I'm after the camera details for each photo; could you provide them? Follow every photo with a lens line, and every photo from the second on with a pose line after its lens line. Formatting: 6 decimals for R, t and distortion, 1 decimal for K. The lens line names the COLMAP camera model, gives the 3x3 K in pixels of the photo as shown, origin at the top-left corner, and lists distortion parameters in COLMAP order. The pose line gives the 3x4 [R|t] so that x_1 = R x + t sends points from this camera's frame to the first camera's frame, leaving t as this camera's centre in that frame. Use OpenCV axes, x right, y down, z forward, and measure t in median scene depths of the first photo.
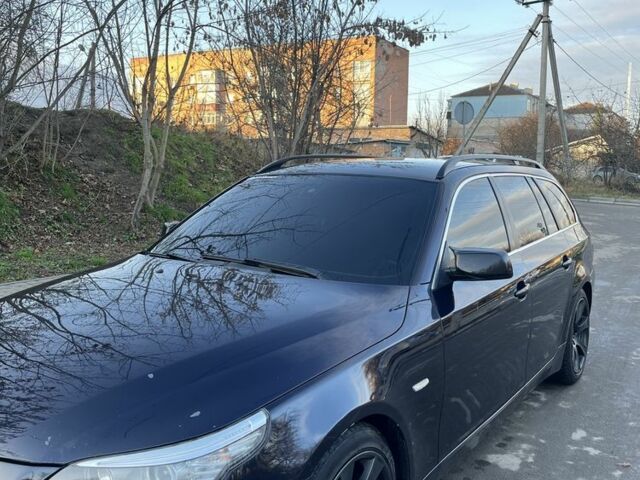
lens RADIAL K [[663.8, 0, 323.2], [0, 663.8, 243.0], [0, 0, 1]] dist [0.037714, 0.000000]
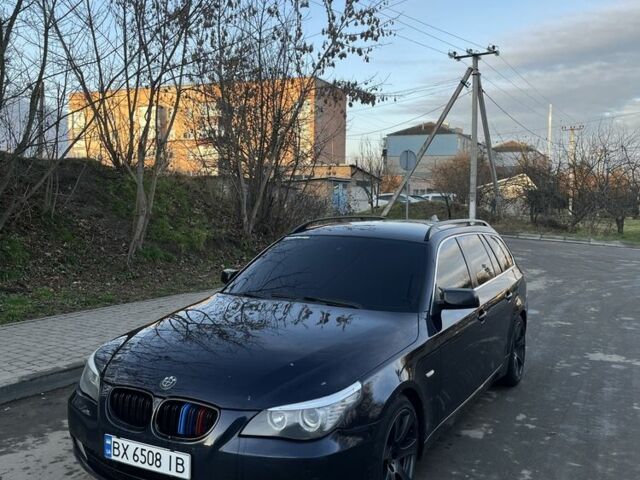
lens RADIAL K [[663.8, 0, 317.2], [0, 663.8, 238.5], [0, 0, 1]] dist [0.037714, 0.000000]
pose [[0.996216, -0.003266, 0.086848, -0.067461], [0.008139, 0.998408, -0.055814, -0.007439], [-0.086527, 0.056309, 0.994657, -0.155552]]
